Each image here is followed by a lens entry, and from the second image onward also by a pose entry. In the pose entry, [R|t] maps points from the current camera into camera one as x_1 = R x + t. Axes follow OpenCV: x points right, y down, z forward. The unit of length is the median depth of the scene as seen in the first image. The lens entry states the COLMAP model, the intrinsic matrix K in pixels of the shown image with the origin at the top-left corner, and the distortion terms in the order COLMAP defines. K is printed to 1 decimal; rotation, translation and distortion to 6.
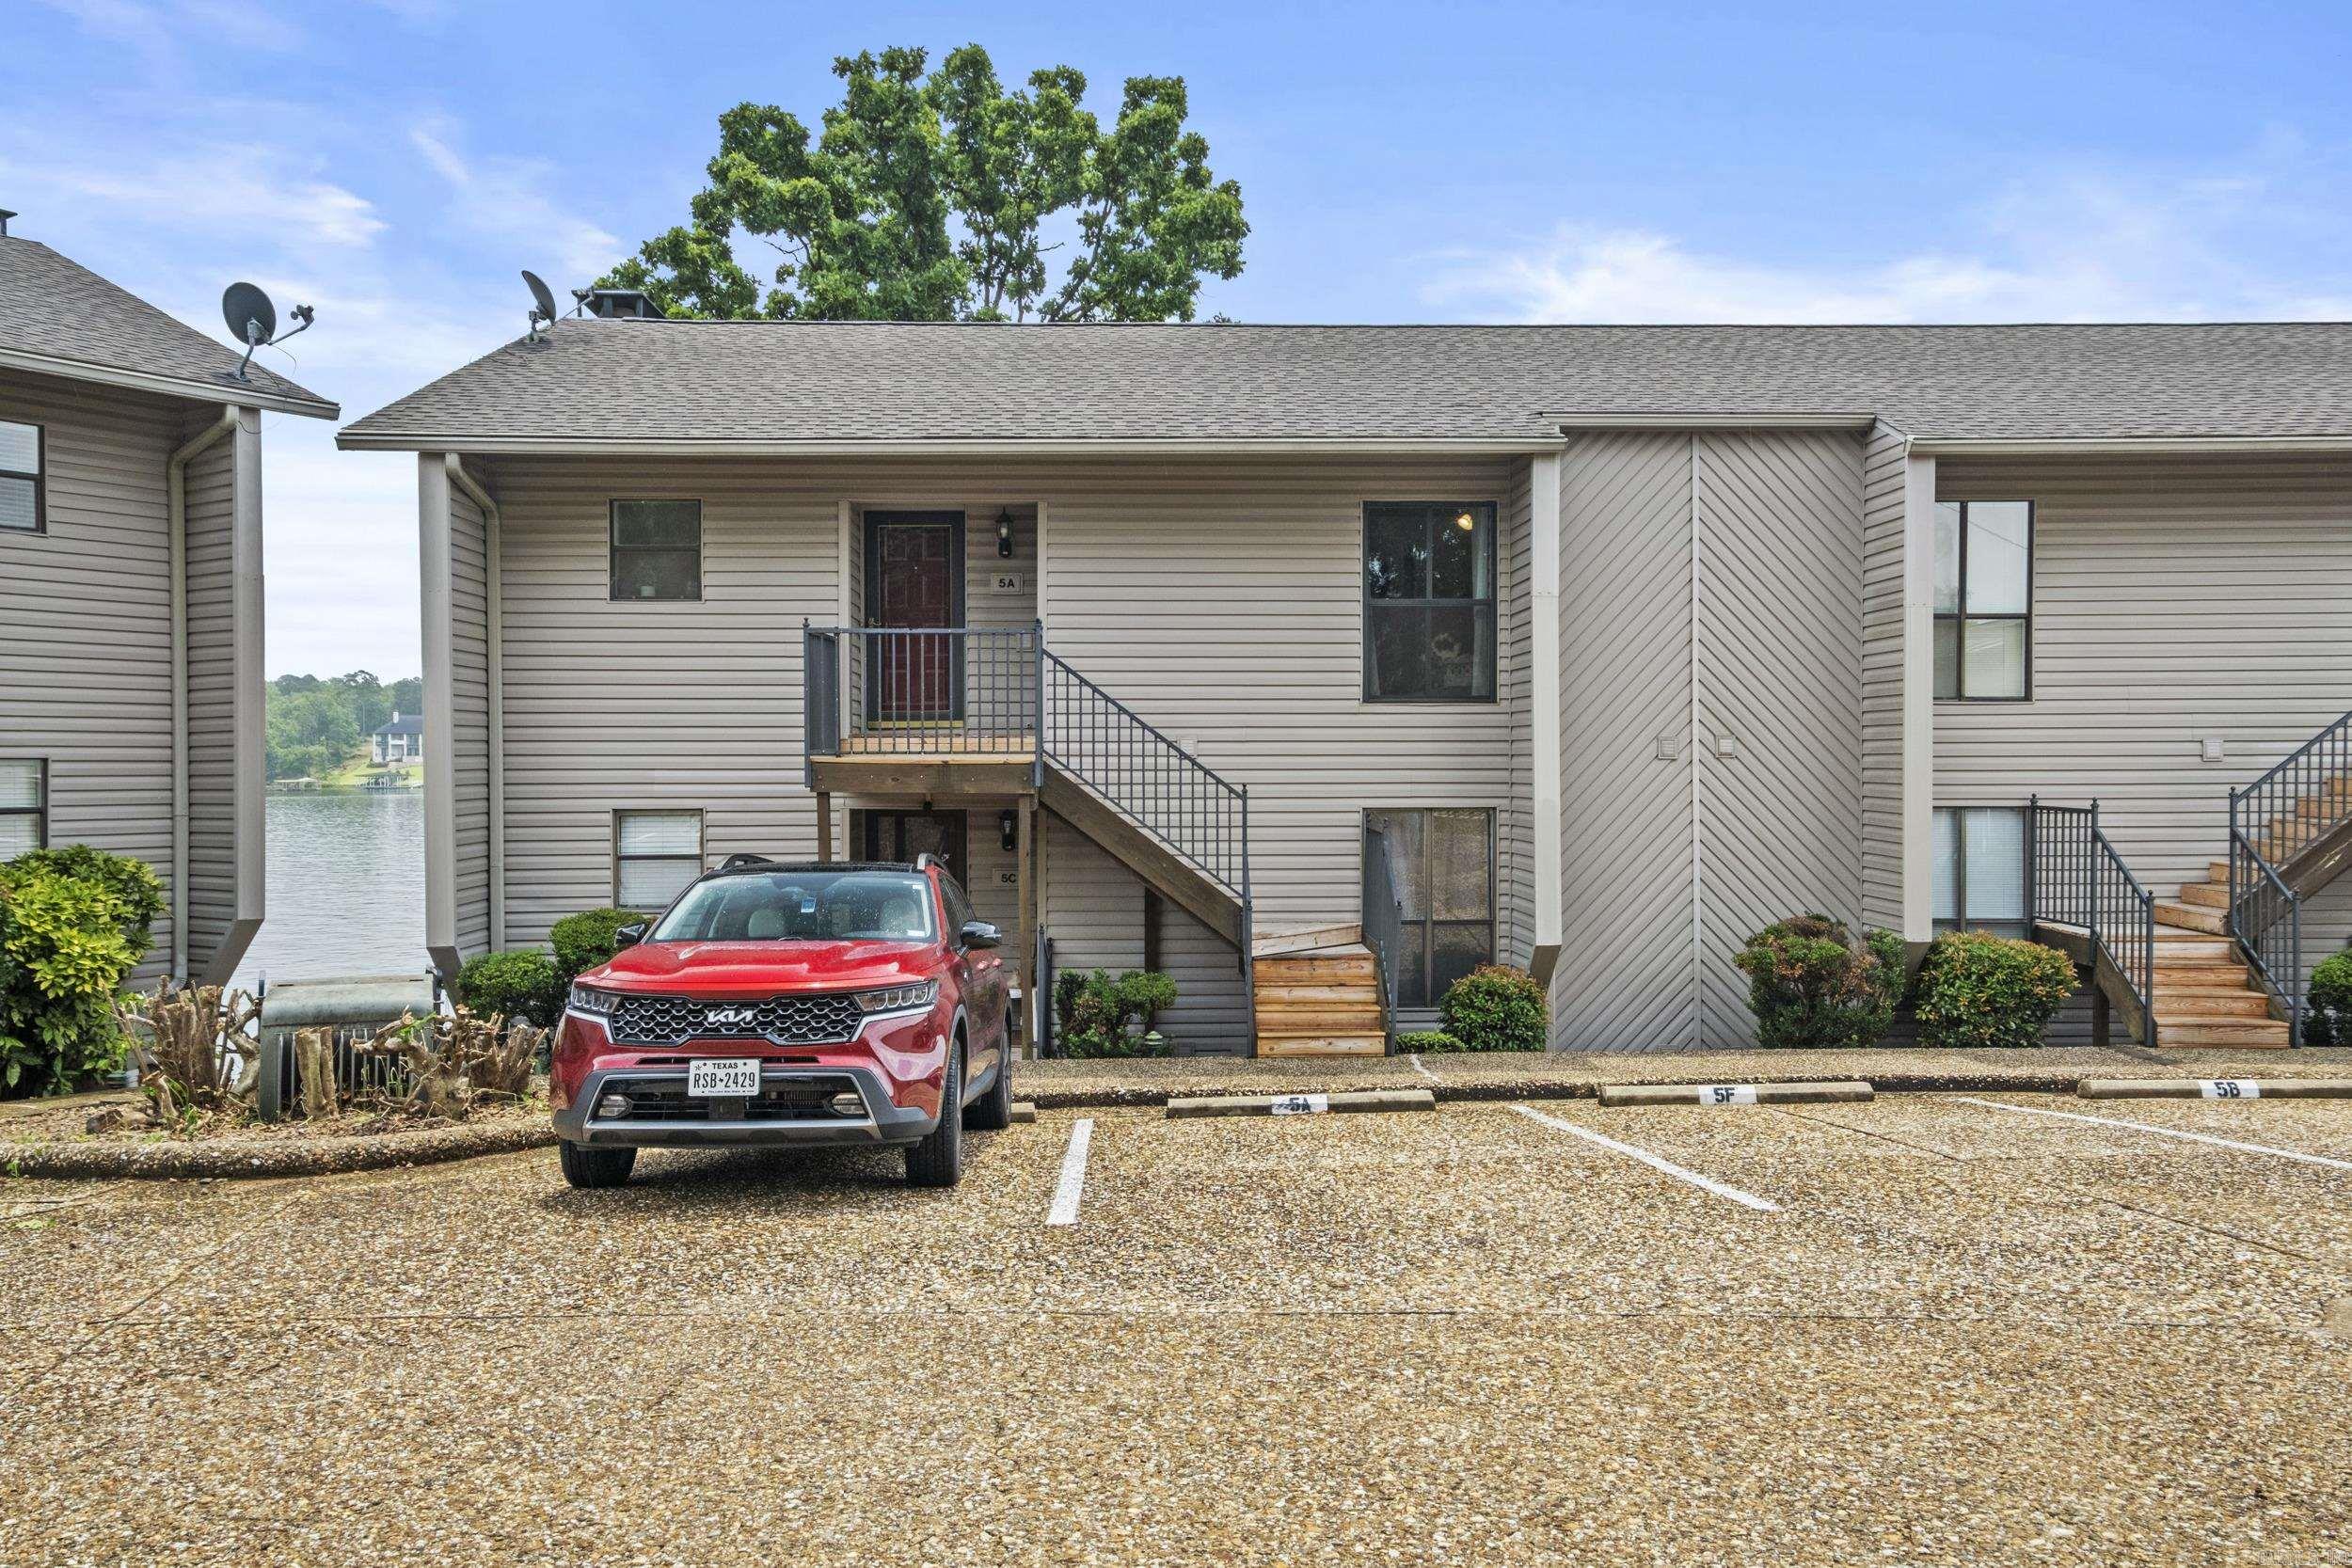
lens RADIAL K [[1748.7, 0, 1179.5], [0, 1748.7, 780.3], [0, 0, 1]] dist [0.039571, 0.026188]
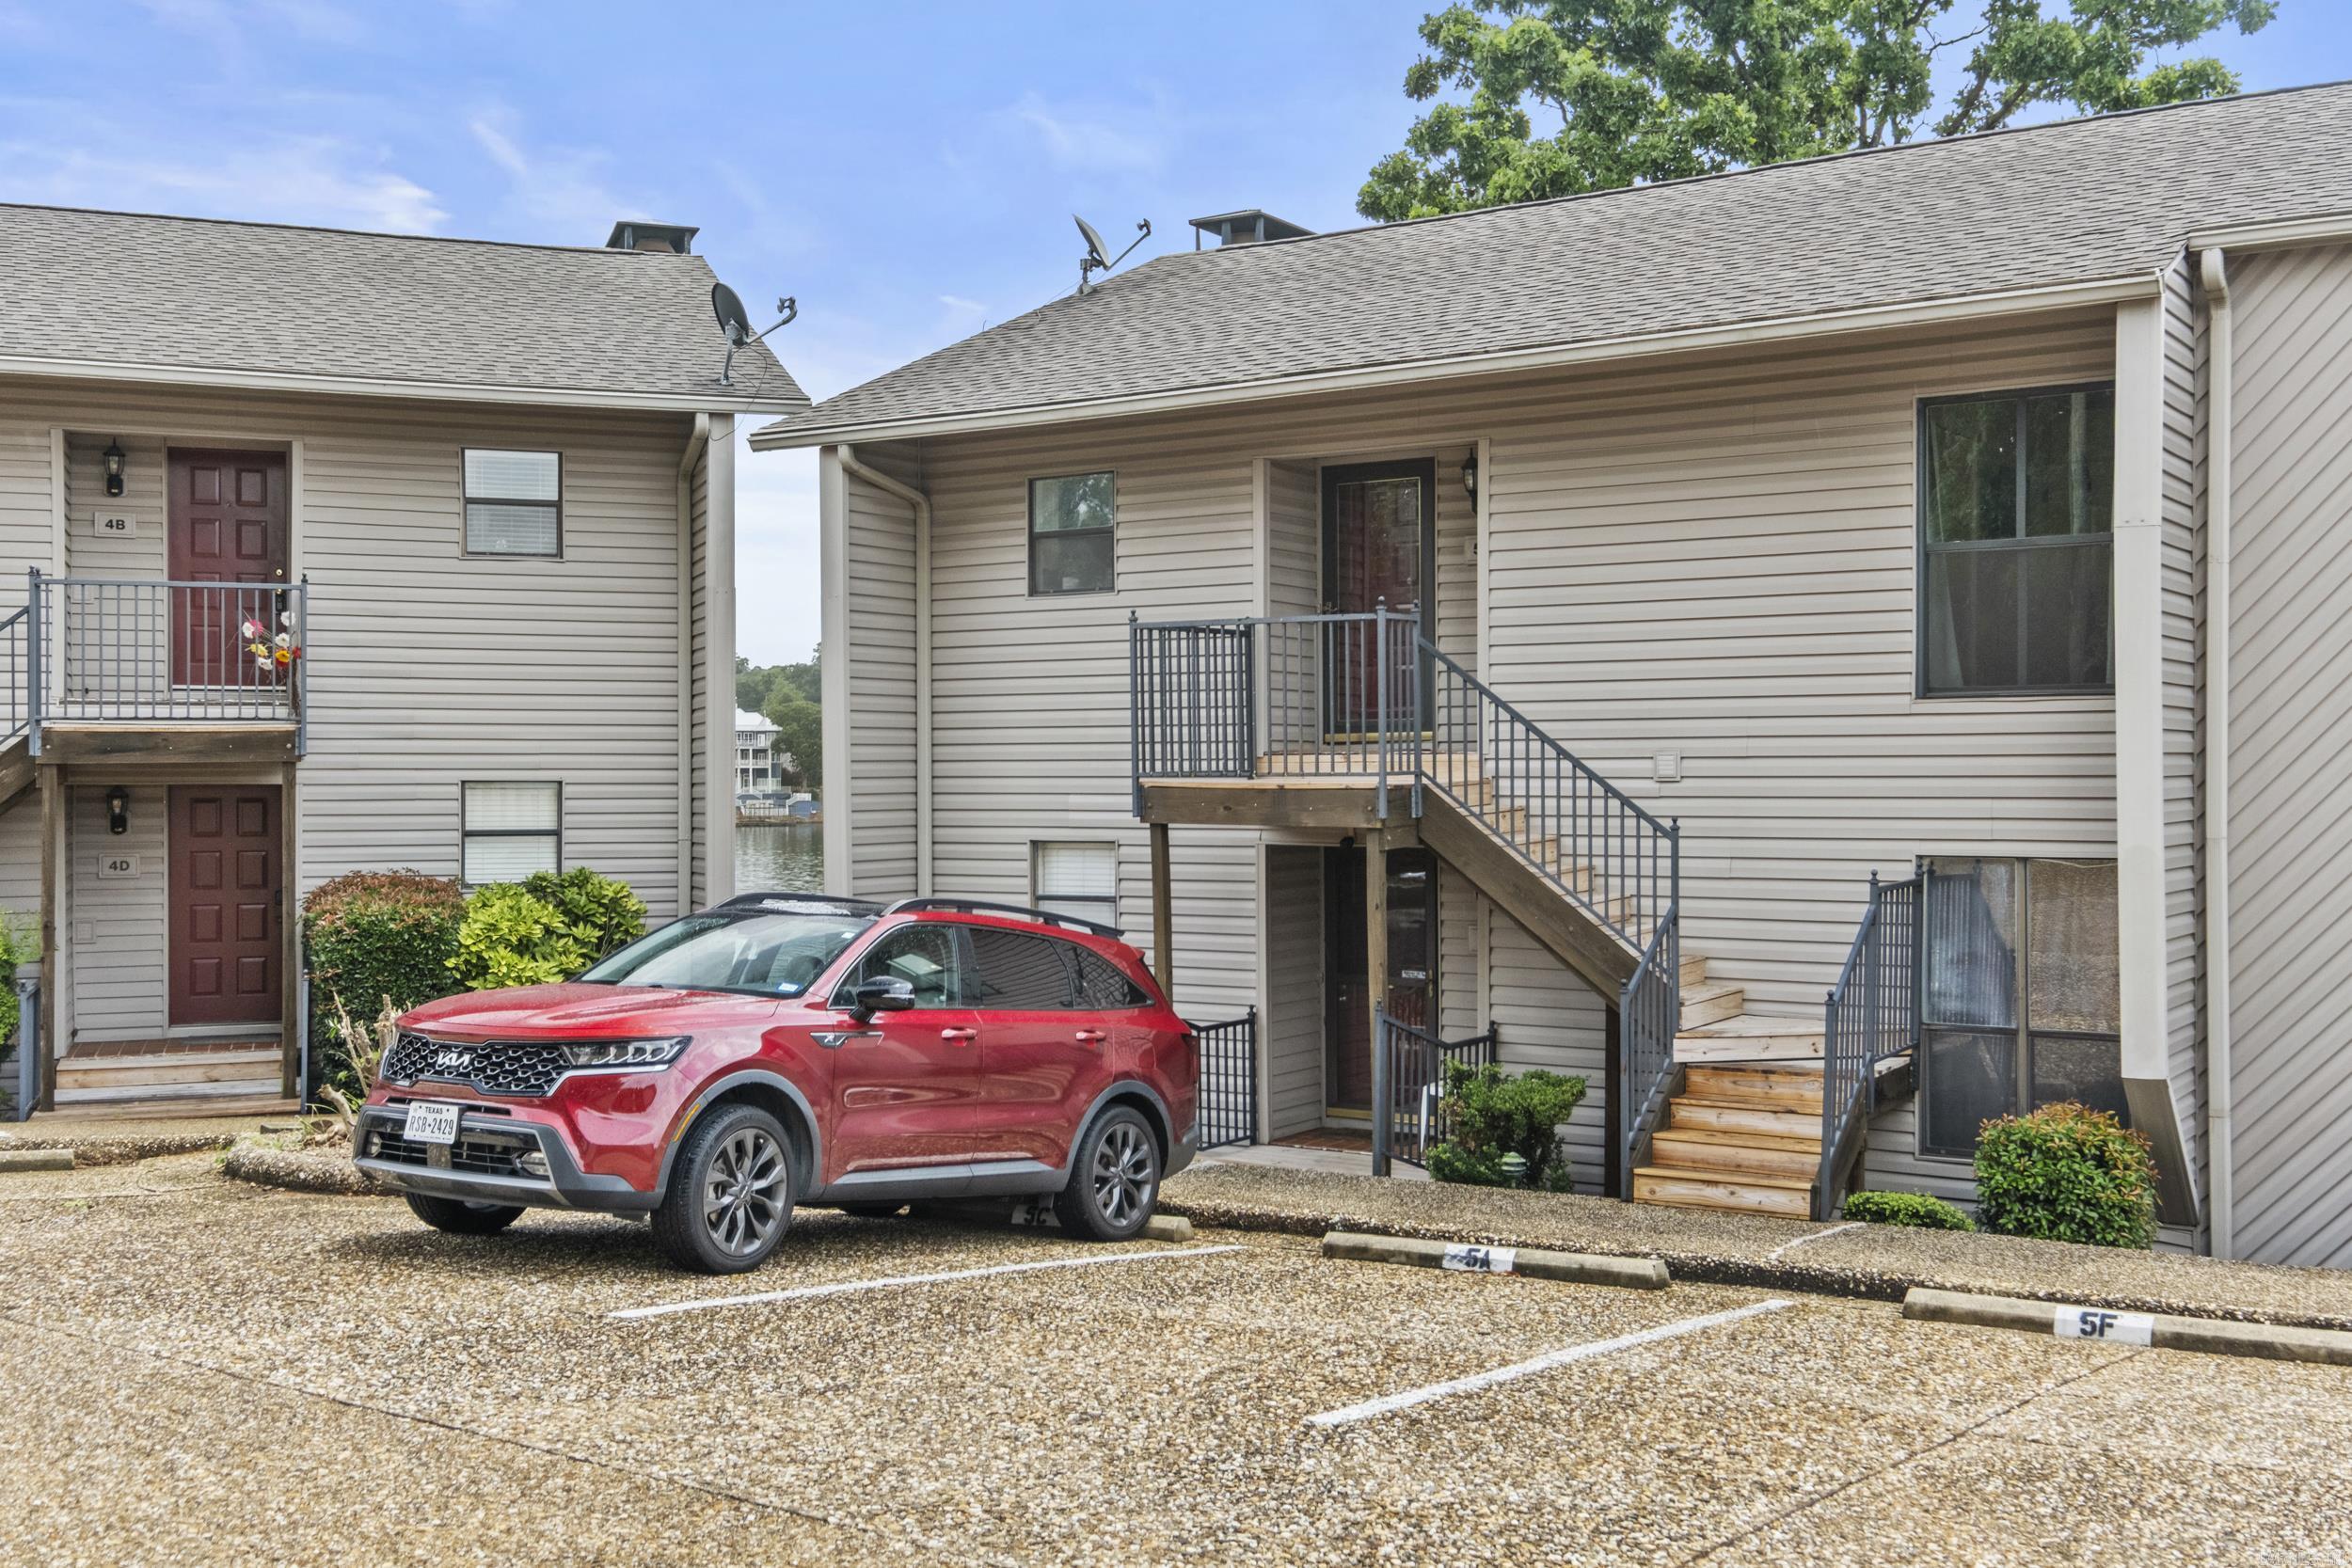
lens RADIAL K [[2406.1, 0, 1176.5], [0, 2406.1, 786.9], [0, 0, 1]] dist [0.059555, 0.000000]
pose [[0.817123, 0.002247, -0.576459, 0.435622], [-0.006192, 0.999969, -0.004879, -0.004385], [0.576430, 0.007556, 0.817111, 0.085046]]
